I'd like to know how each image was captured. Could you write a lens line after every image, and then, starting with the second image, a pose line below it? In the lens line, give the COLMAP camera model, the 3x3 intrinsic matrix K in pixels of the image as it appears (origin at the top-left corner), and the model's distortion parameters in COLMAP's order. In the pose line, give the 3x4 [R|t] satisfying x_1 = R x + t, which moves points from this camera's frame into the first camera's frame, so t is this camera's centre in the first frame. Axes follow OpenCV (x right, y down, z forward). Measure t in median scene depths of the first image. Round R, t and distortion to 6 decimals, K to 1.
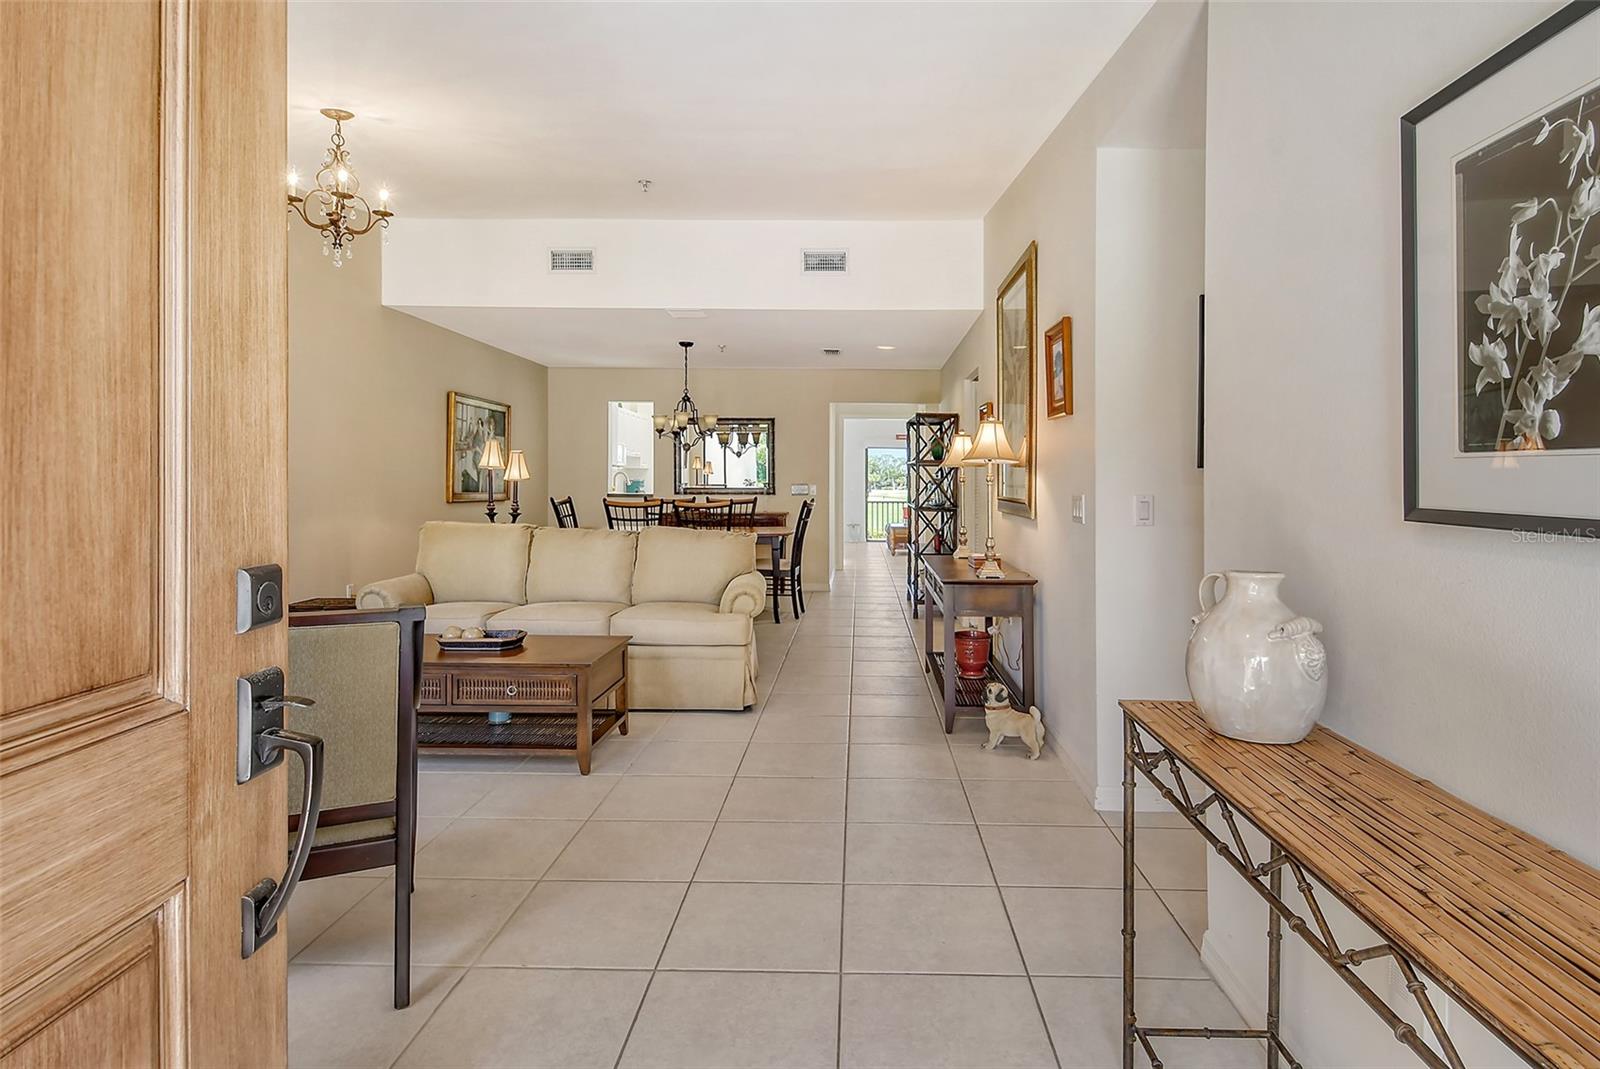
lens RADIAL K [[859.6, 0, 805.3], [0, 859.6, 506.0], [0, 0, 1]] dist [0.024288, -0.026131]
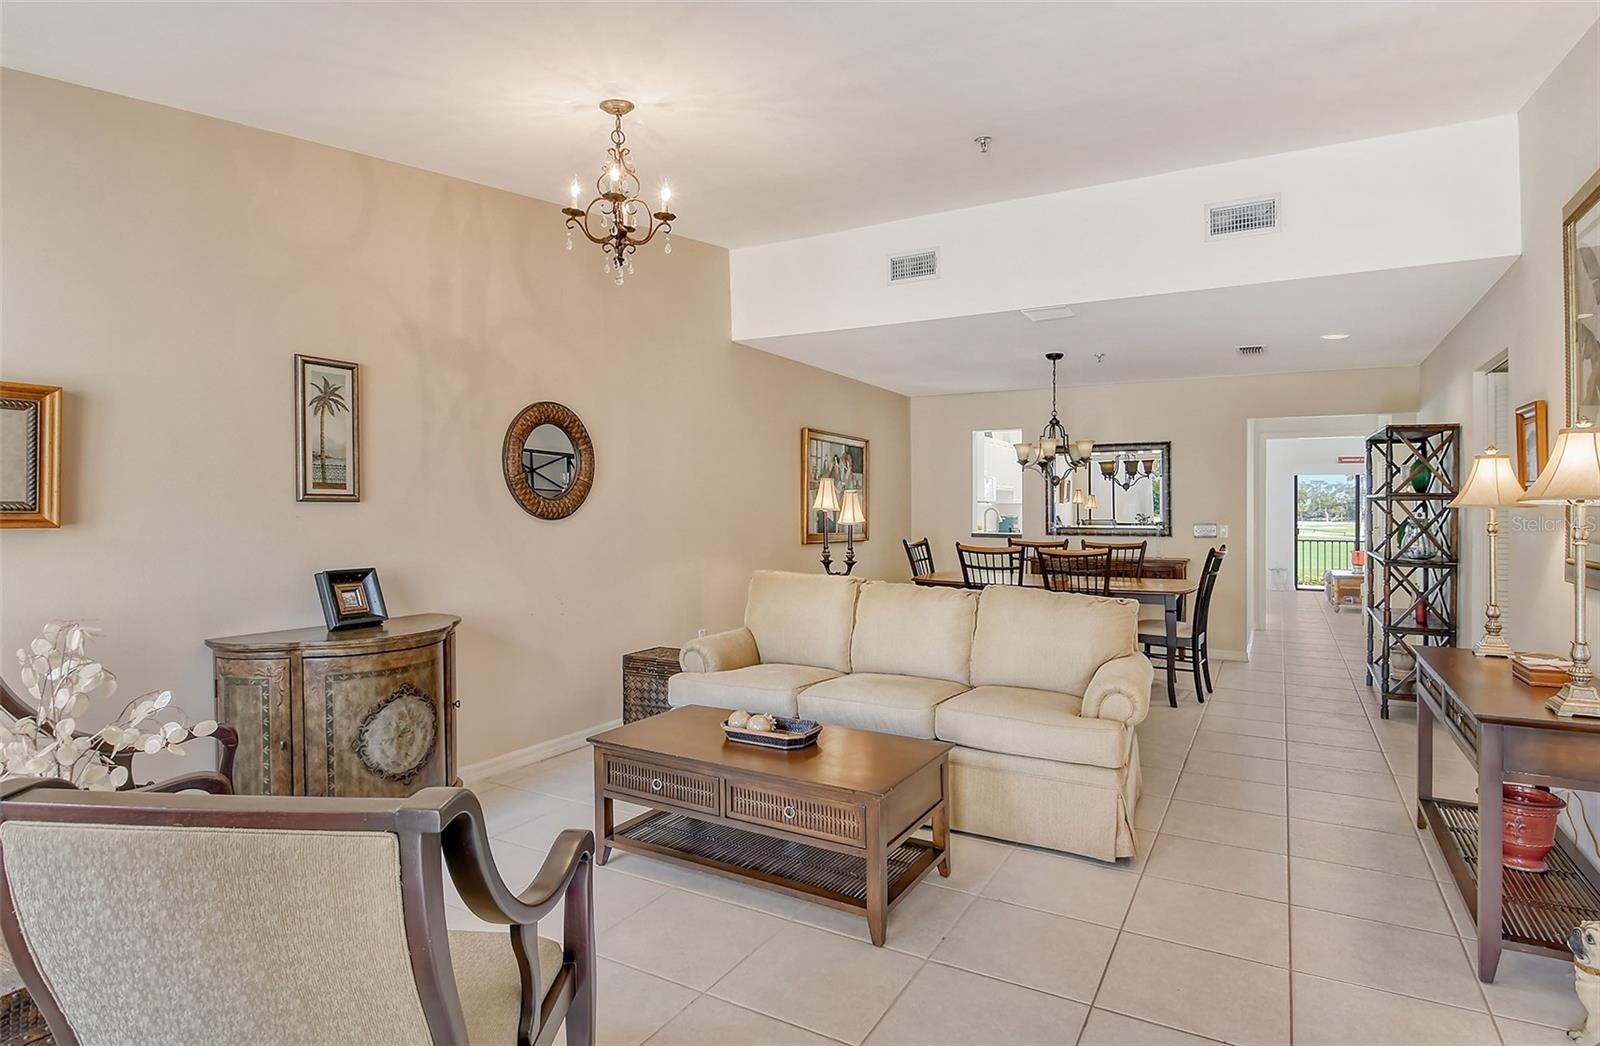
lens RADIAL K [[817.2, 0, 854.0], [0, 817.2, 519.6], [0, 0, 1]] dist [0.021977, -0.028466]
pose [[0.915843, -0.001739, -0.401532, 0.000652], [-0.004730, 0.999875, -0.015118, -0.018848], [0.401508, 0.015745, 0.915720, 0.207827]]
